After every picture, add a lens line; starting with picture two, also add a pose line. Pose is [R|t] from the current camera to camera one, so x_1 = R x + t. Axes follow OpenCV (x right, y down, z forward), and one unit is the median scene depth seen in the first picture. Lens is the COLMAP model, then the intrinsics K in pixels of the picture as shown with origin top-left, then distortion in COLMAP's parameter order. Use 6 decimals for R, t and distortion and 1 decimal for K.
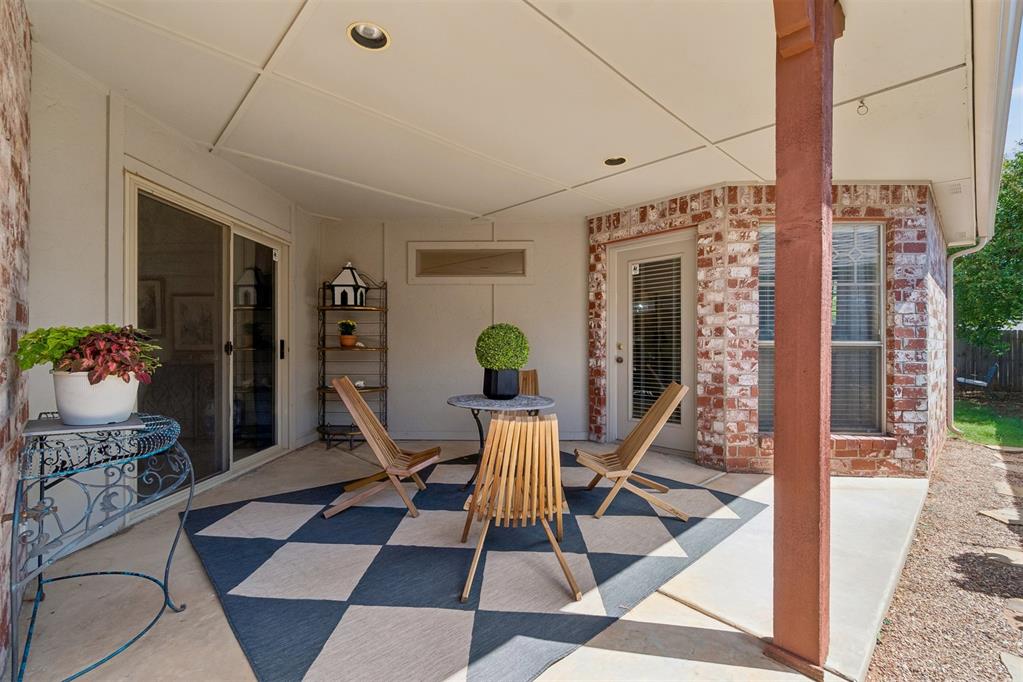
lens RADIAL K [[442.4, 0, 510.2], [0, 442.4, 344.4], [0, 0, 1]] dist [-0.003156, -0.000977]
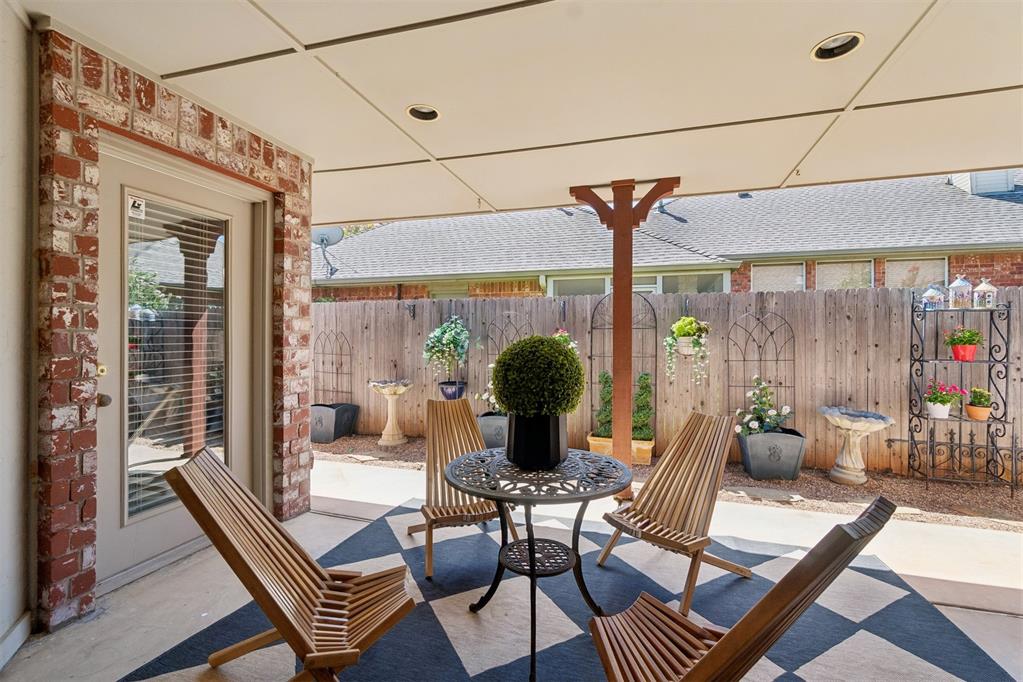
lens RADIAL K [[442.4, 0, 515.3], [0, 442.4, 336.3], [0, 0, 1]] dist [-0.003156, -0.000977]
pose [[-0.494818, -0.001148, 0.868996, -0.383513], [-0.004241, 0.999990, -0.001094, -0.033656], [-0.868986, -0.004226, -0.494818, 0.983986]]
